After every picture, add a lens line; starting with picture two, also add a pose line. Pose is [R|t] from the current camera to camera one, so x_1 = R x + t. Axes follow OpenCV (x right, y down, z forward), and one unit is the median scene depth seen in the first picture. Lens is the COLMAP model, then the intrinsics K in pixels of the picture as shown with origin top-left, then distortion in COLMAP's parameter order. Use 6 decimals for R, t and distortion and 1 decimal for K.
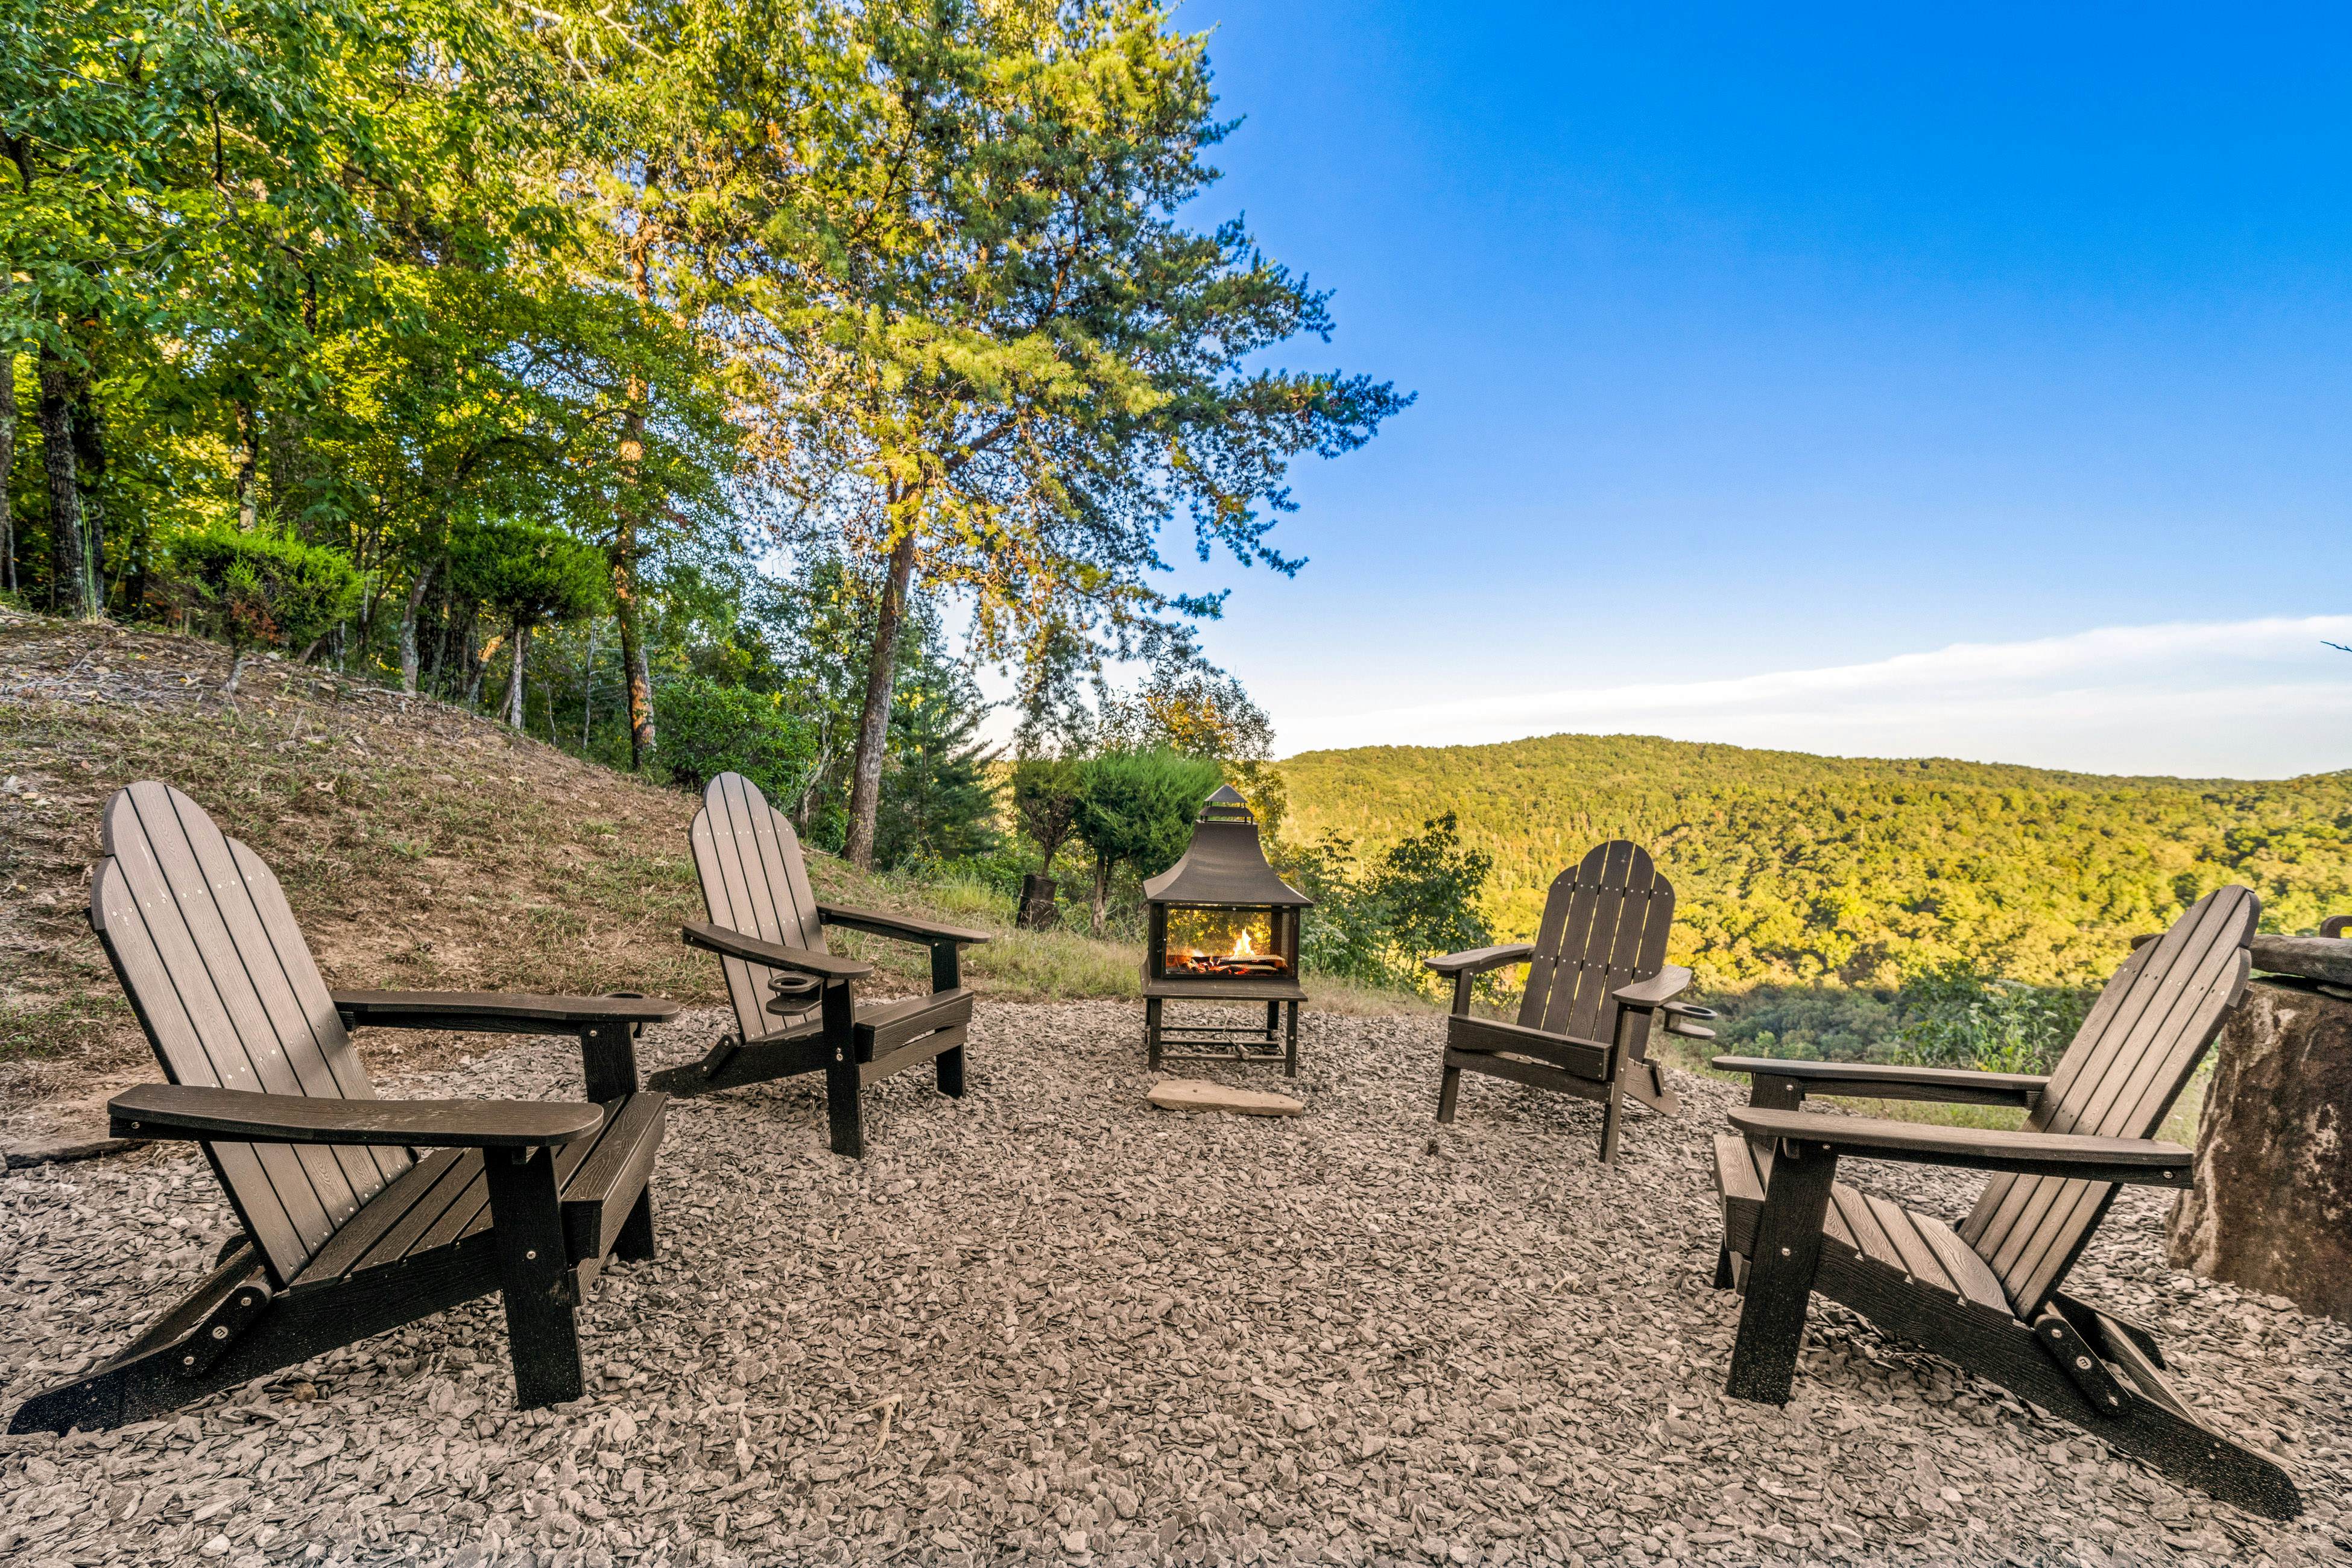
lens RADIAL K [[1049.9, 0, 1165.5], [0, 1049.9, 797.1], [0, 0, 1]] dist [-0.000089, 0.000185]
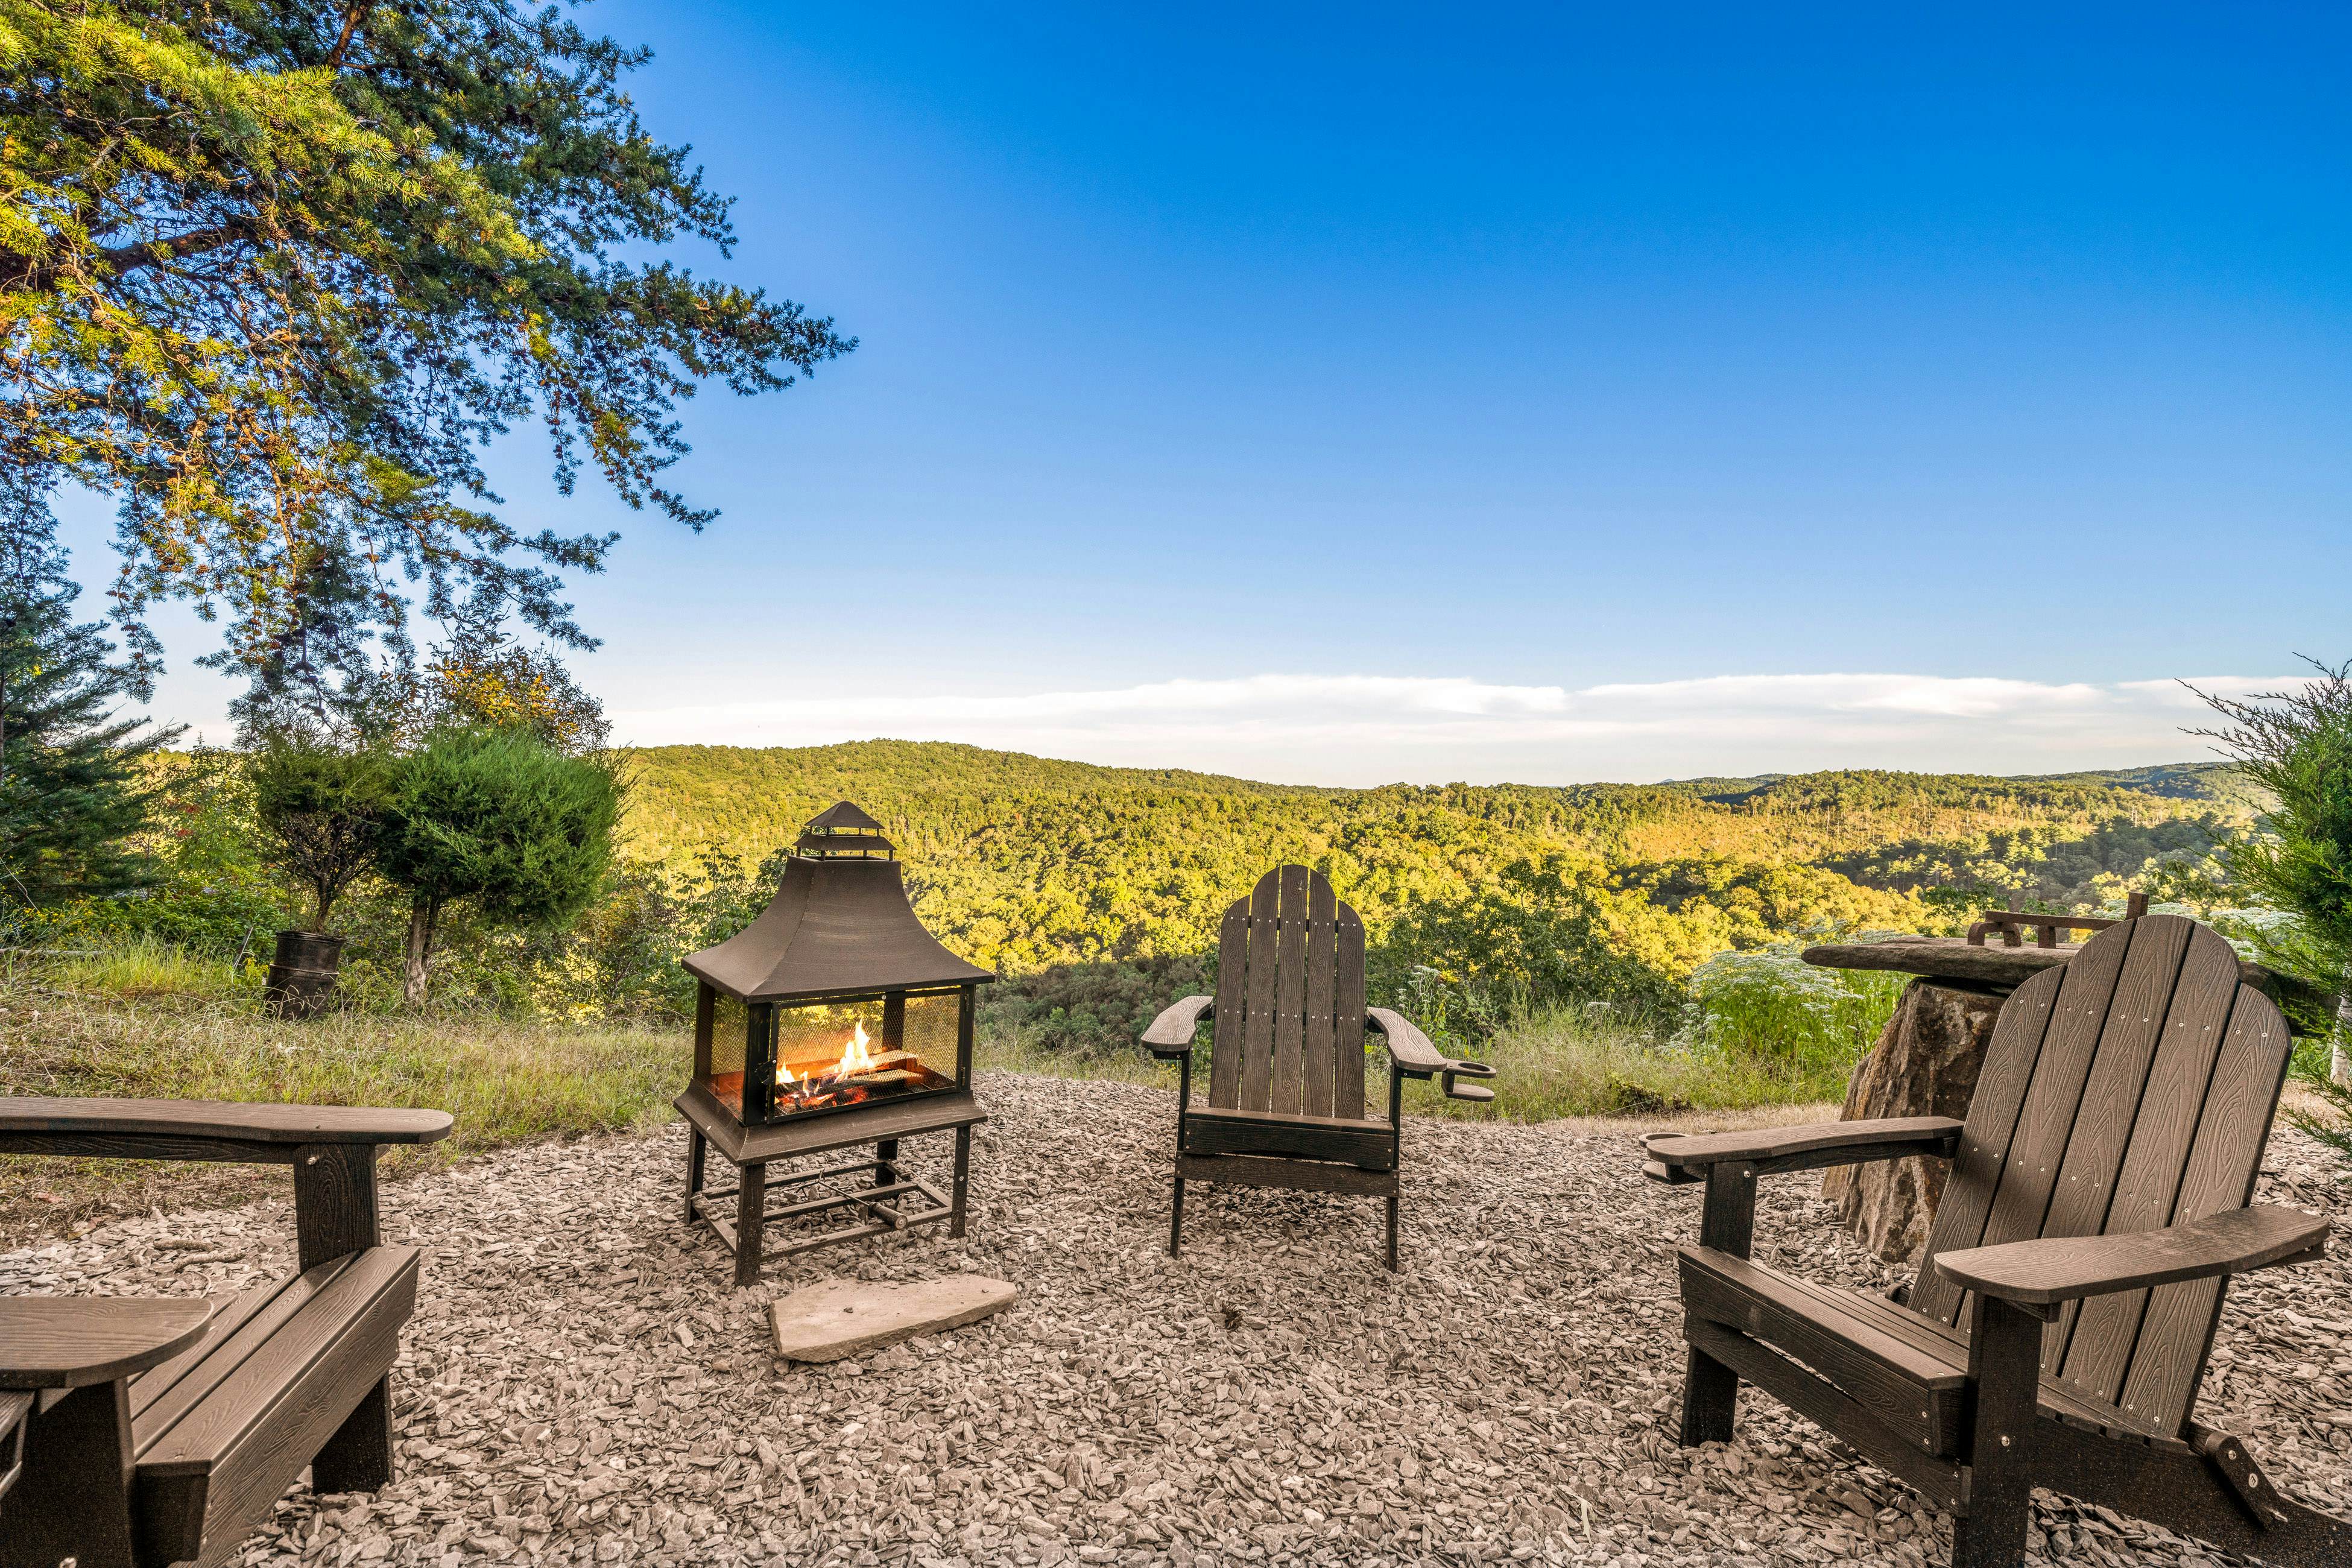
lens RADIAL K [[1049.9, 0, 1165.5], [0, 1049.9, 797.1], [0, 0, 1]] dist [-0.000089, 0.000185]
pose [[0.806880, 0.002506, 0.590710, -0.056327], [-0.000490, 0.999993, -0.003573, -0.003870], [-0.590715, 0.002594, 0.806876, 0.125970]]
